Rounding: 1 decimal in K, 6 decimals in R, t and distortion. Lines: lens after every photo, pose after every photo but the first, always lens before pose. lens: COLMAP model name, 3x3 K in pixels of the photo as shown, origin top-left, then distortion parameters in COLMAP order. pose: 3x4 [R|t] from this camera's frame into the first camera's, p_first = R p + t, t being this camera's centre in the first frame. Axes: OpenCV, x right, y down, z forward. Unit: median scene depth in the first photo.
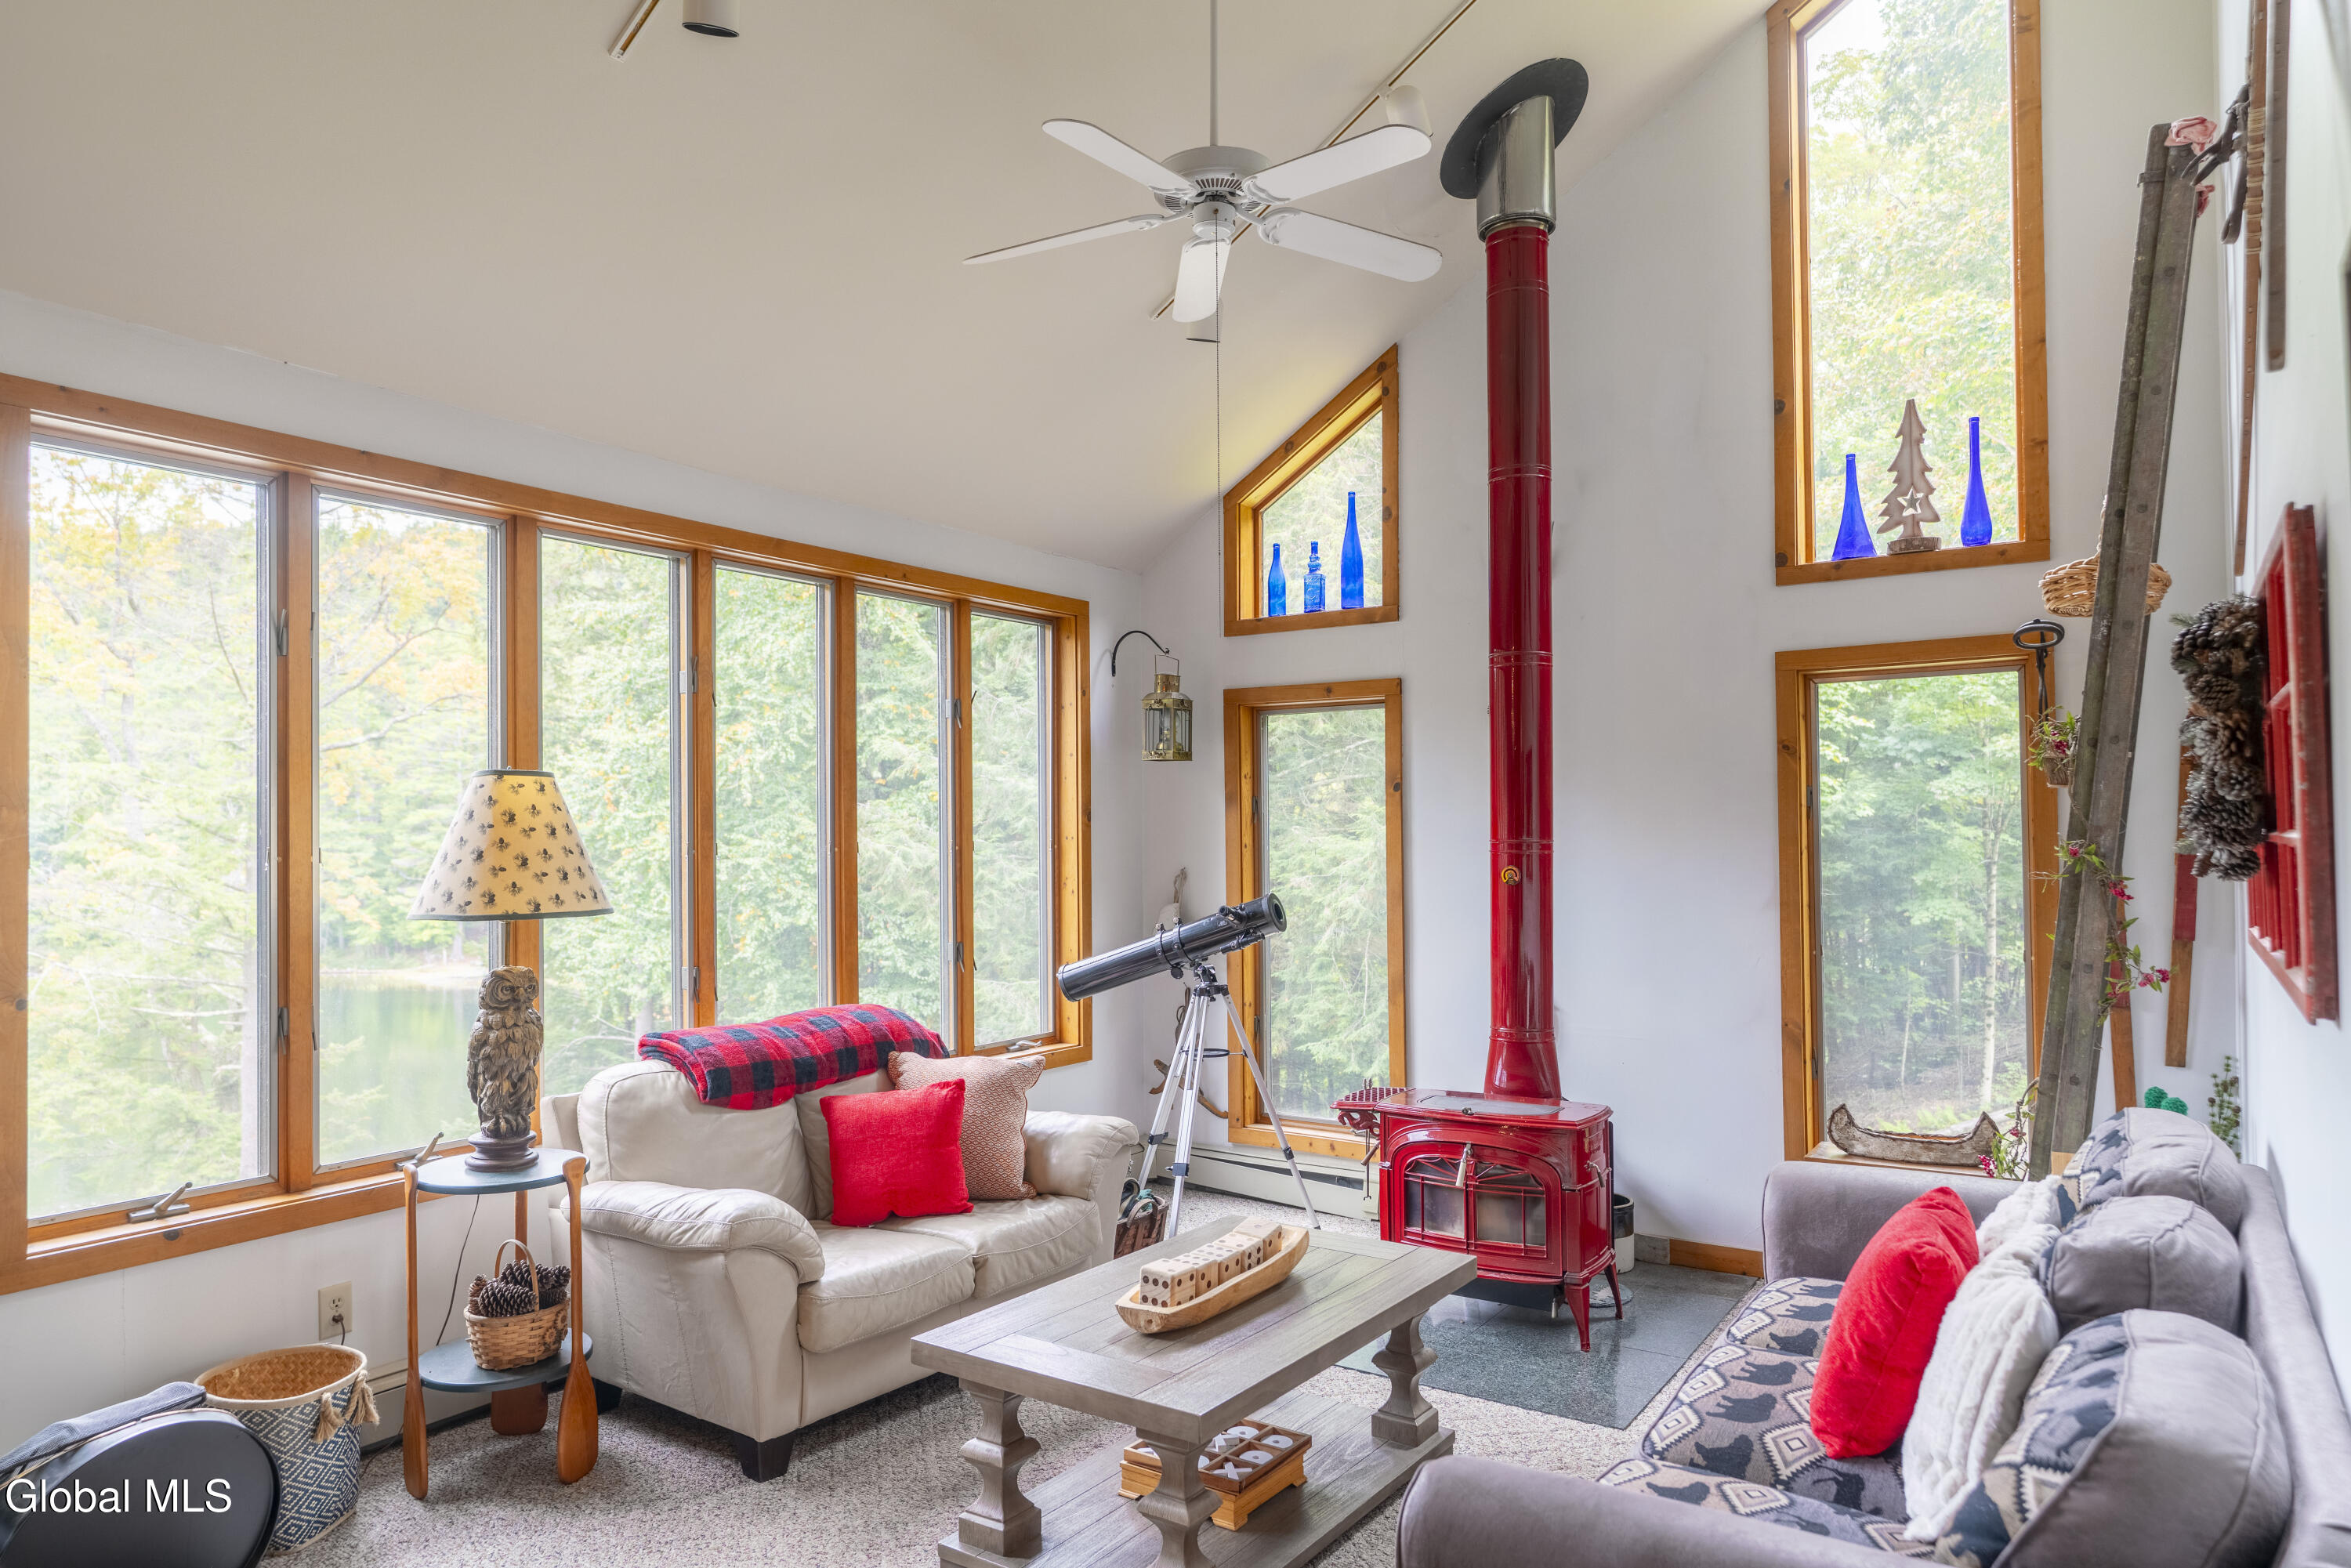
lens RADIAL K [[1532.8, 0, 1174.2], [0, 1532.8, 791.2], [0, 0, 1]] dist [0.000590, 0.000849]
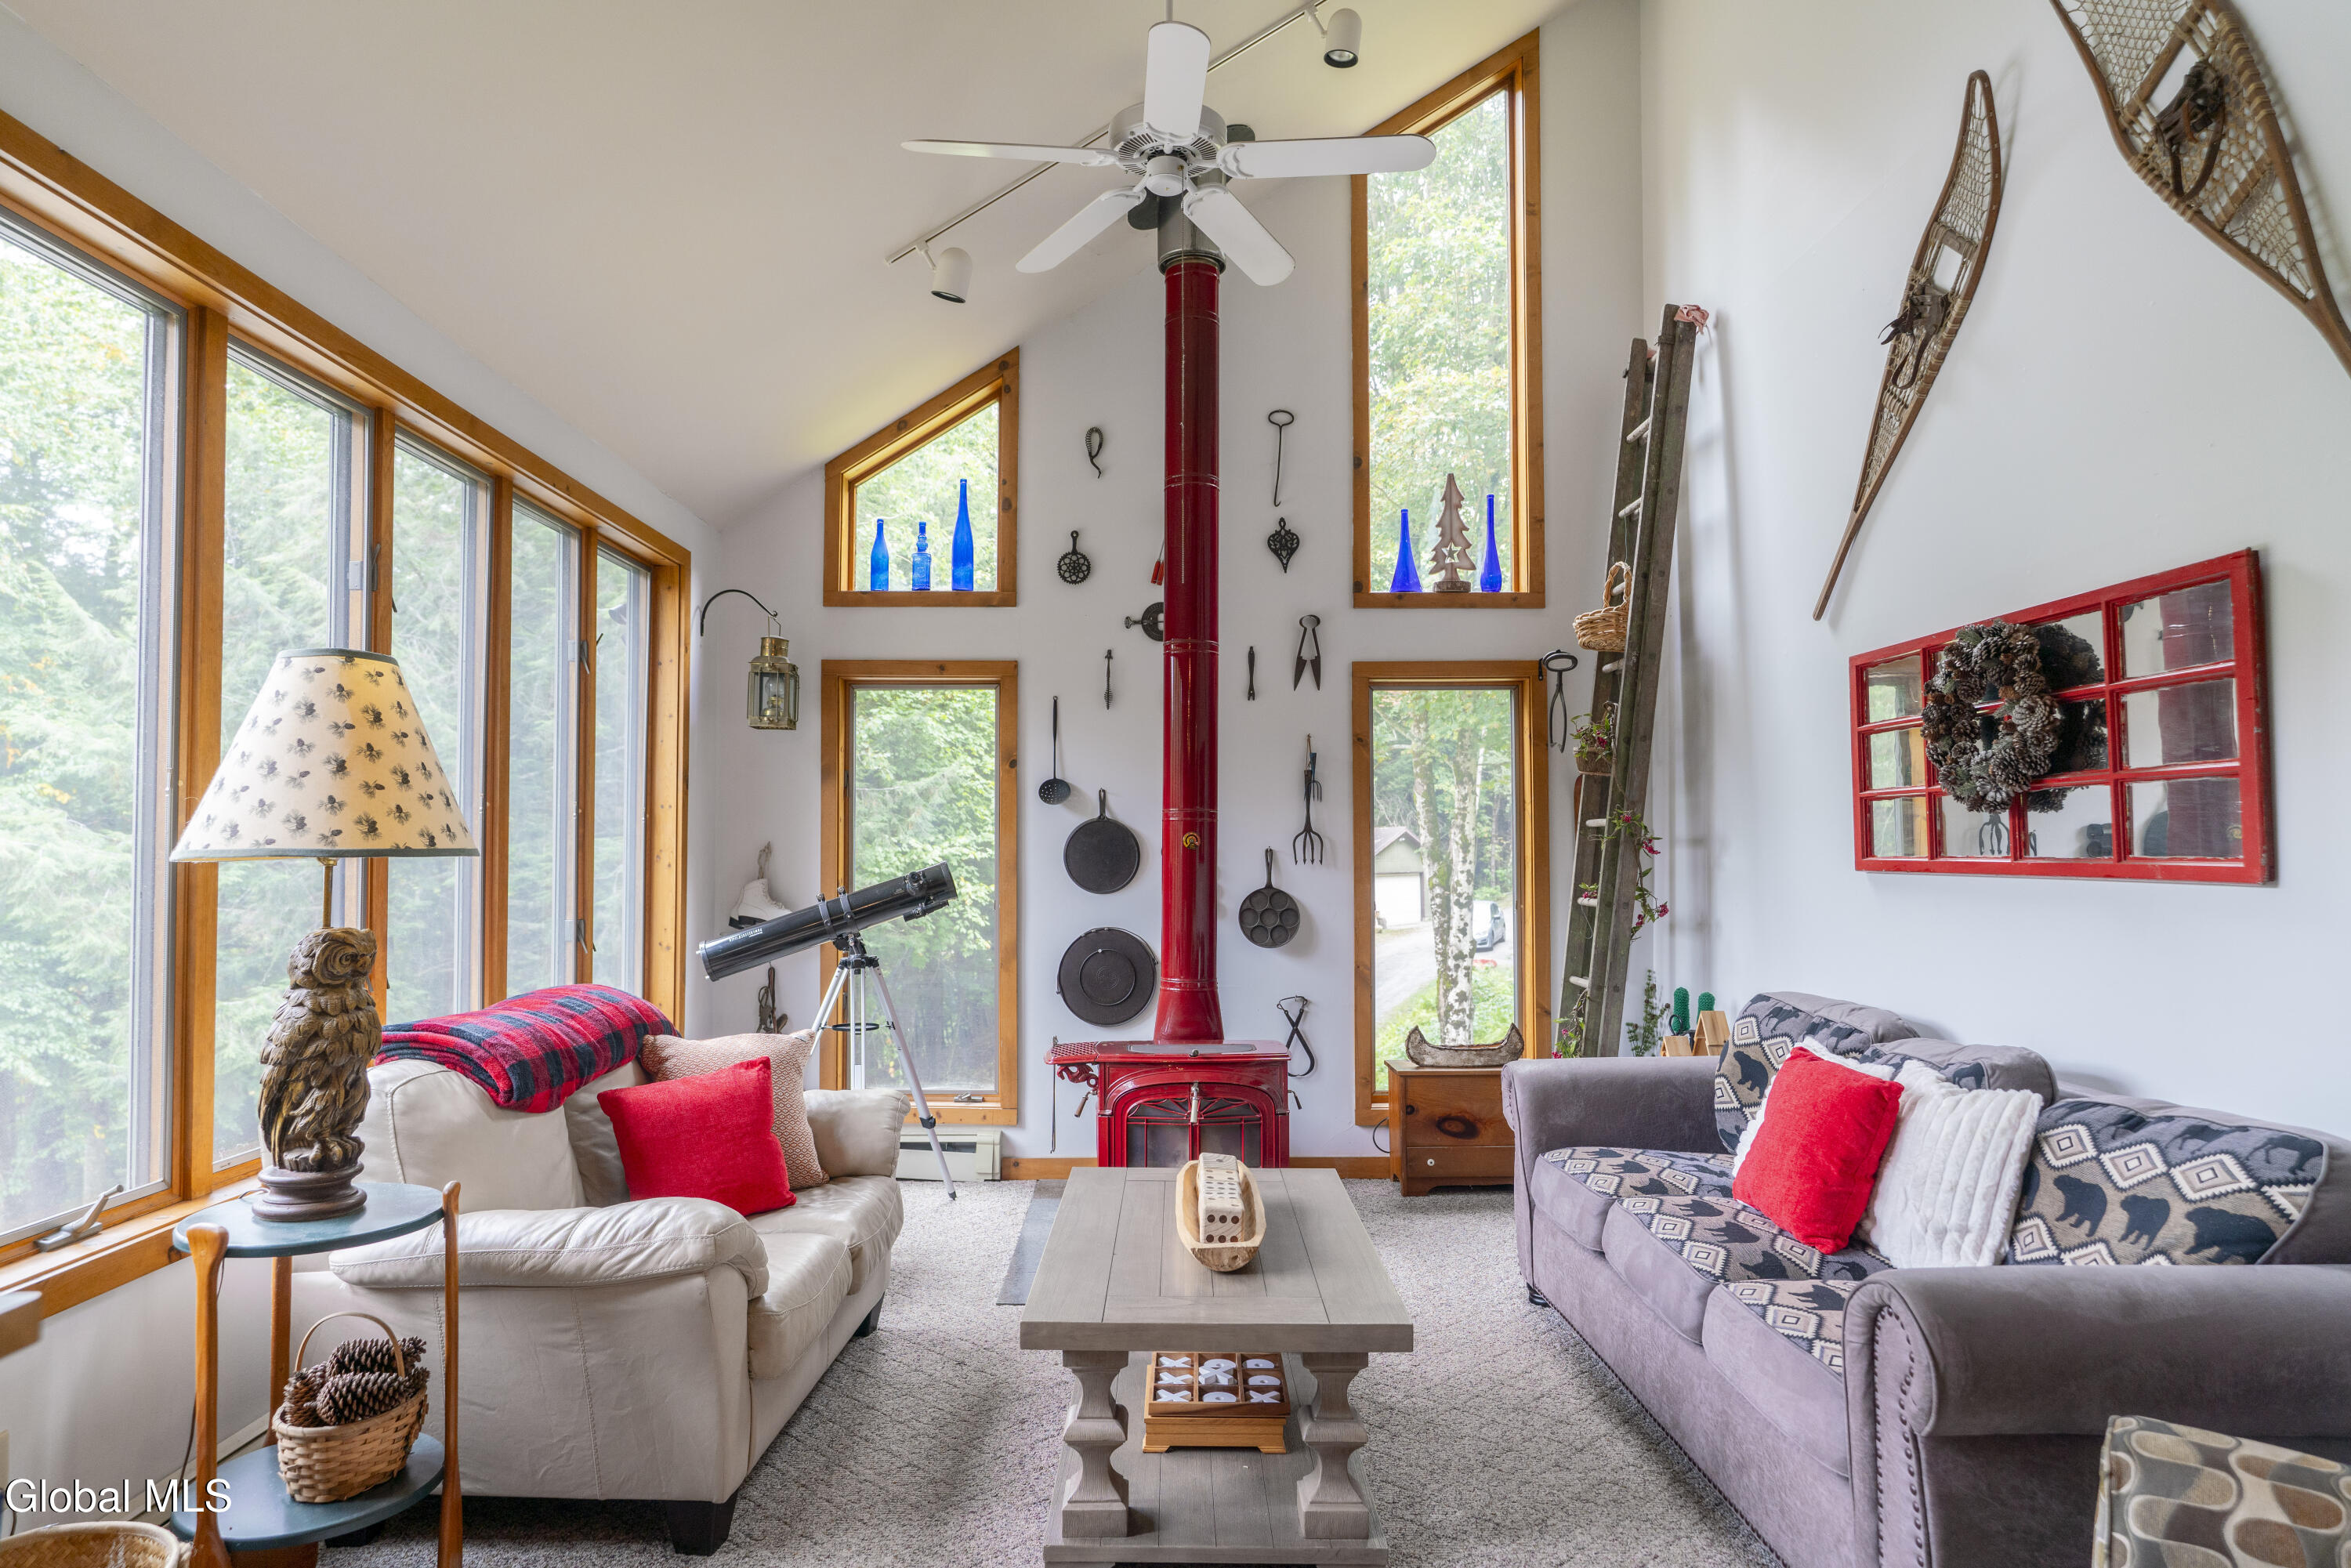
lens RADIAL K [[1380.8, 0, 1174.7], [0, 1380.8, 794.6], [0, 0, 1]] dist [-0.001891, 0.005507]
pose [[0.816762, 0.030074, 0.576190, -0.371904], [-0.020770, 0.999526, -0.022729, 0.045137], [-0.576600, 0.006597, 0.817000, 0.192693]]
